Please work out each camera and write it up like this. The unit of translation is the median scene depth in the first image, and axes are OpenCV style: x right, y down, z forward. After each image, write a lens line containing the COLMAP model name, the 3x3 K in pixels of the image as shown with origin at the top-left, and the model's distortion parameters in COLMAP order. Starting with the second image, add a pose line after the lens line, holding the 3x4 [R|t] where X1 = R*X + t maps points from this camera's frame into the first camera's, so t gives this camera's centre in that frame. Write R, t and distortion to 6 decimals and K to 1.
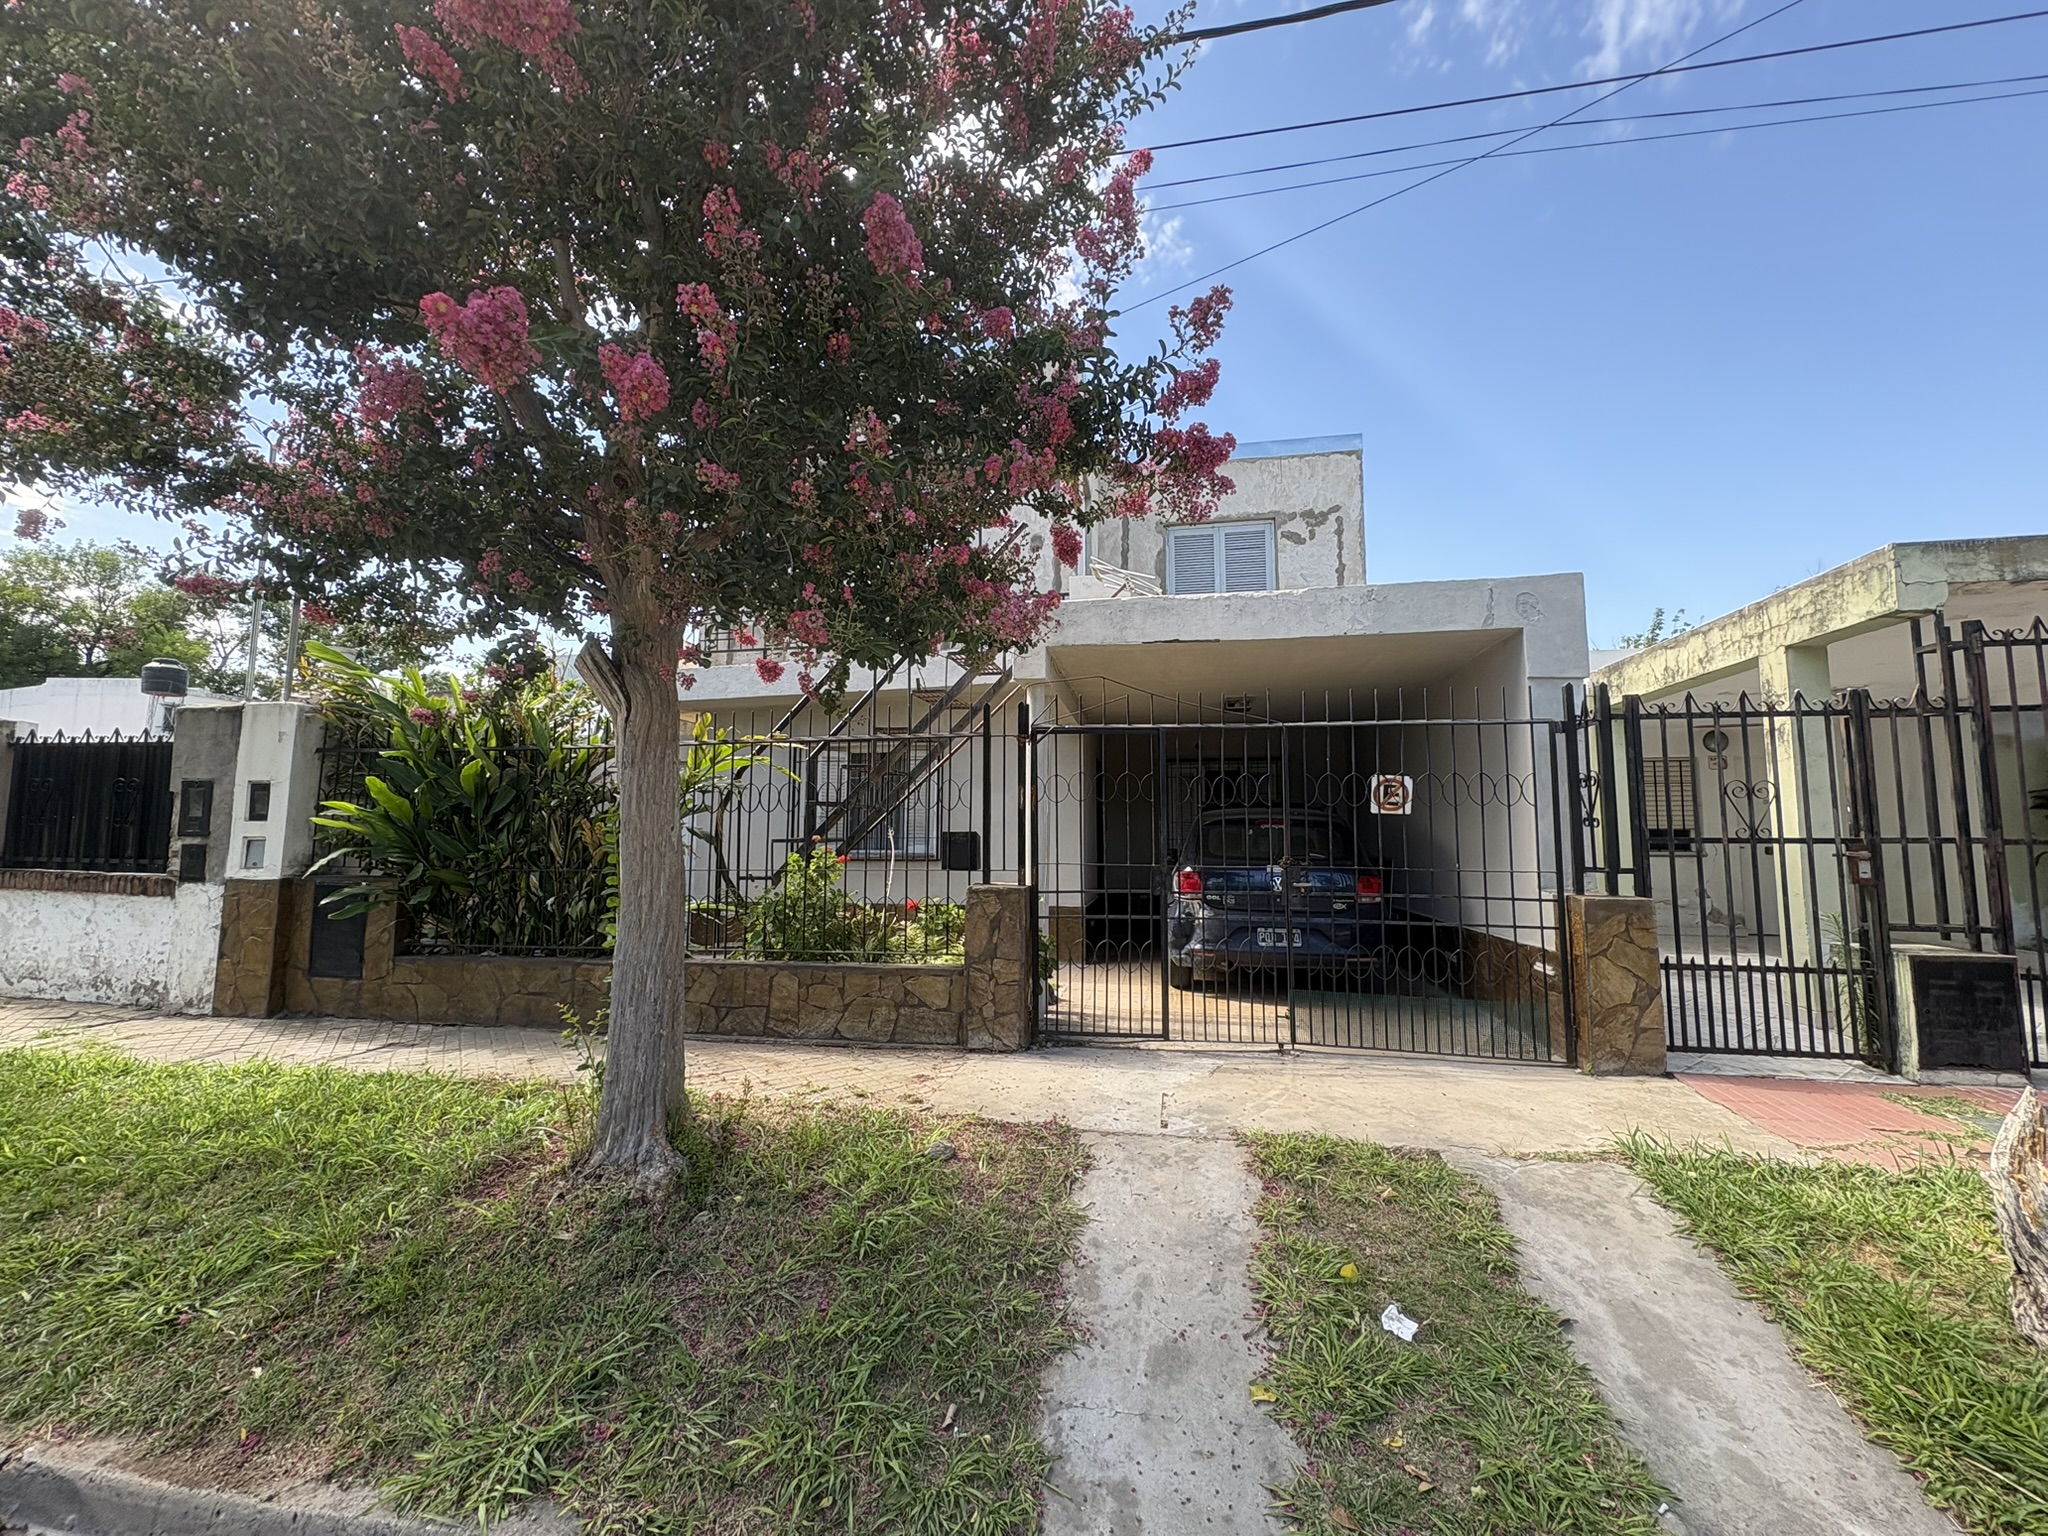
lens RADIAL K [[814.0, 0, 1024.0], [0, 814.0, 768.0], [0, 0, 1]] dist [0.000734, 0.000318]
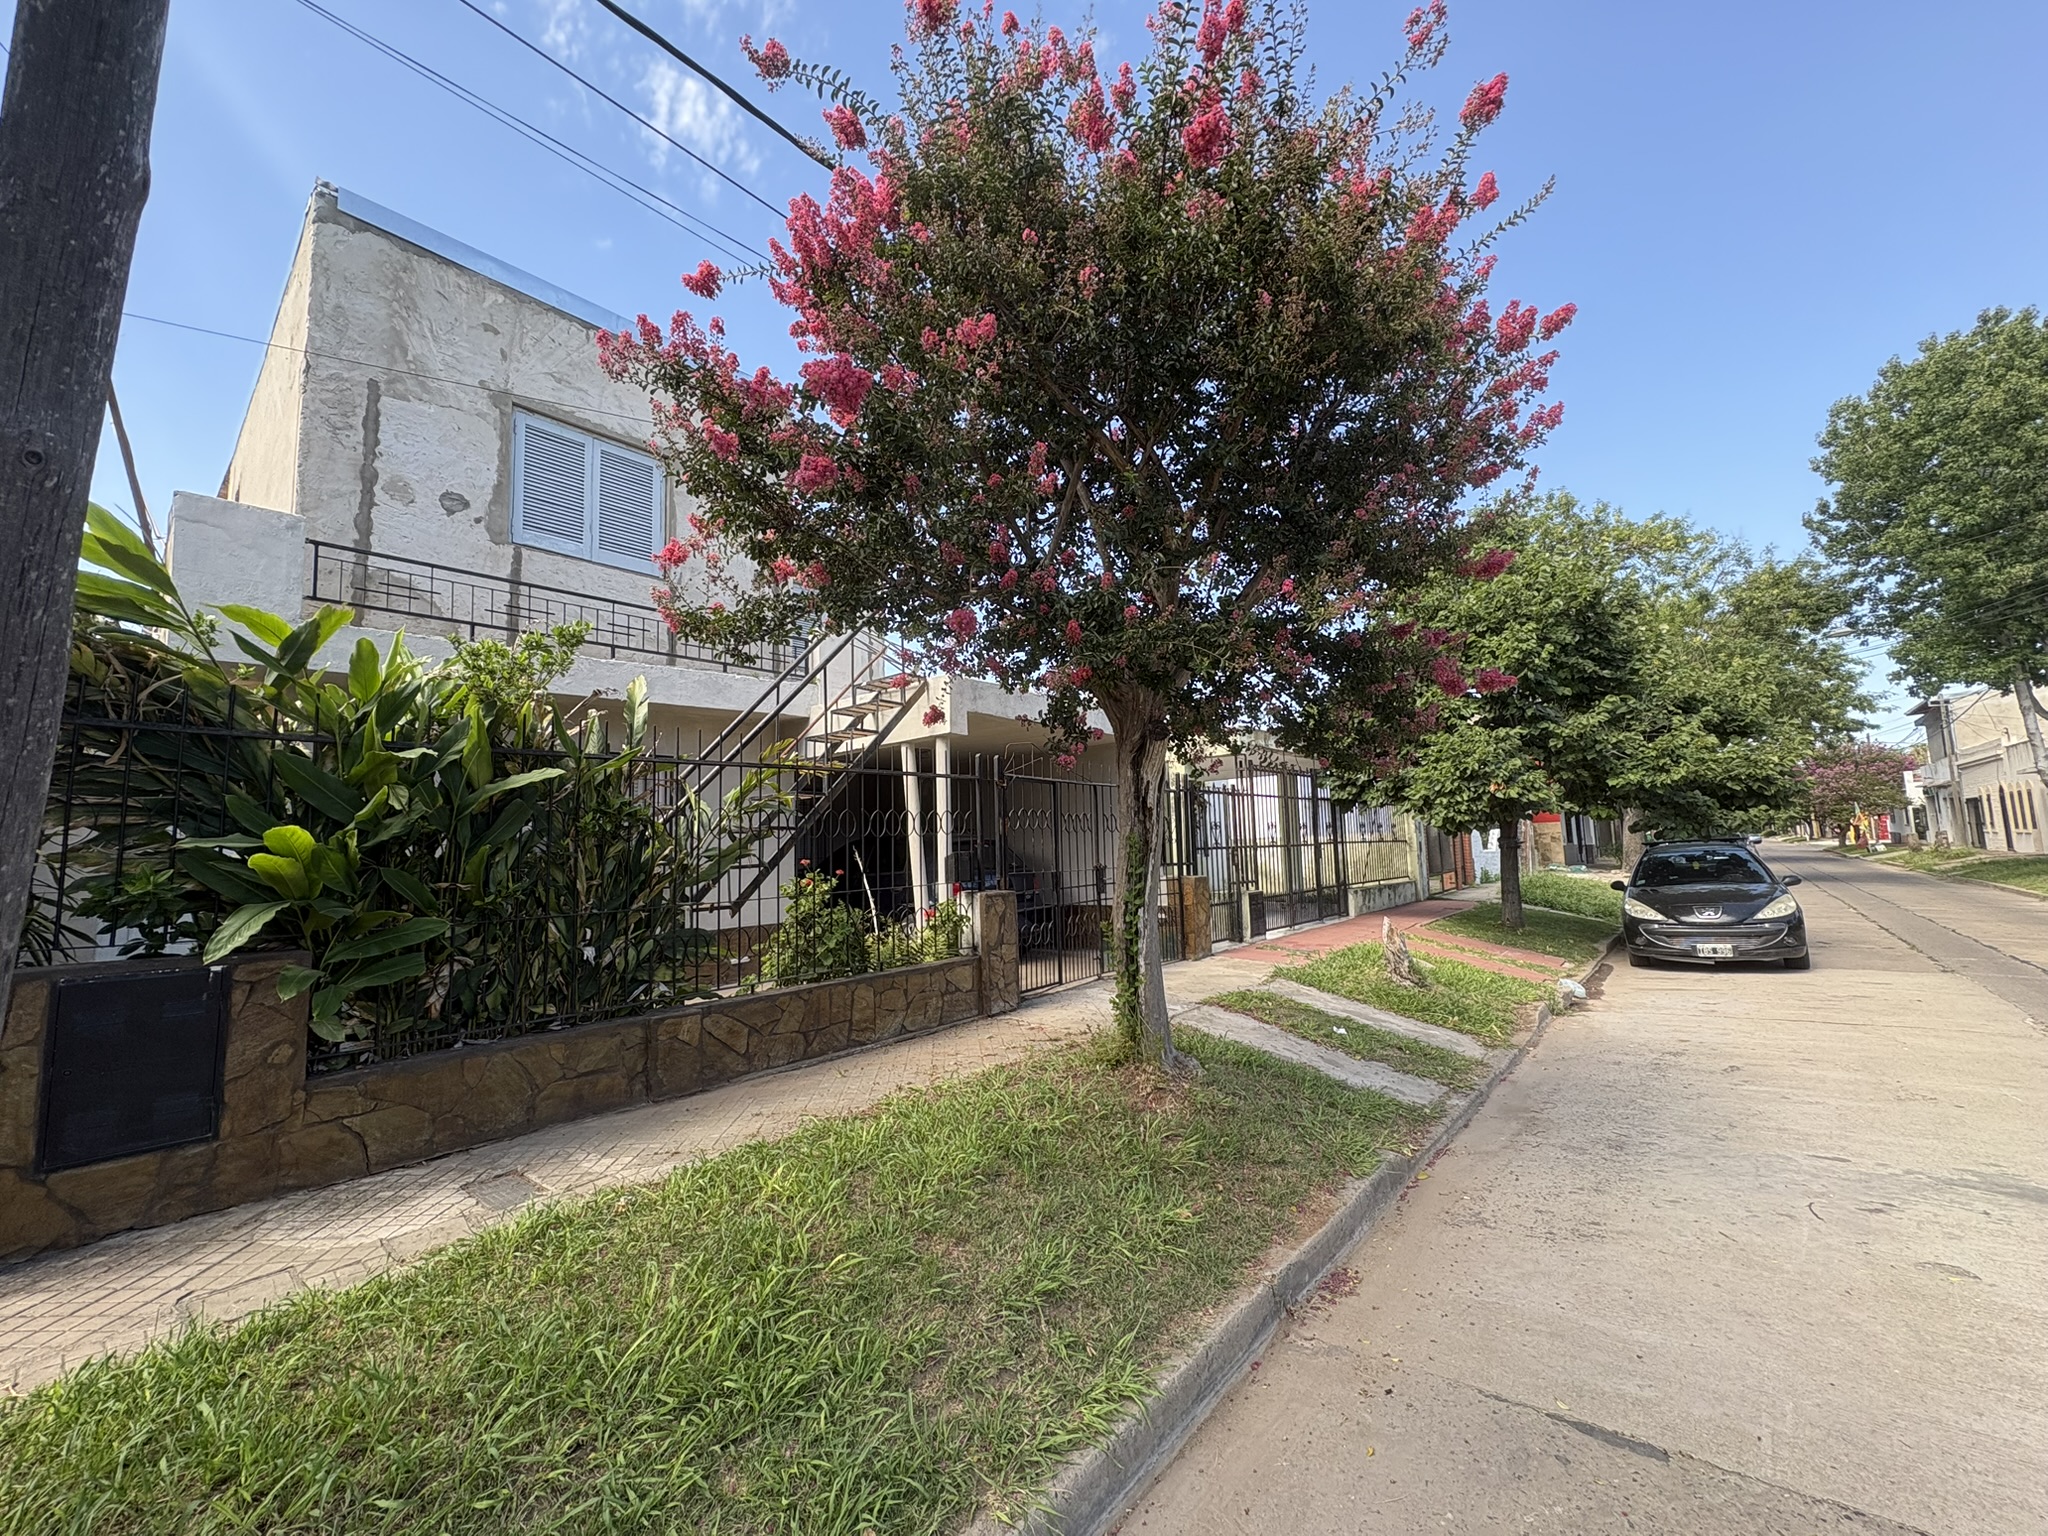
lens RADIAL K [[814.0, 0, 1024.0], [0, 814.0, 768.0], [0, 0, 1]] dist [0.000734, 0.000318]
pose [[0.505026, 0.075244, 0.859818, -1.384475], [-0.015858, 0.996833, -0.077920, 0.047360], [-0.862959, 0.025717, 0.504620, 0.295297]]
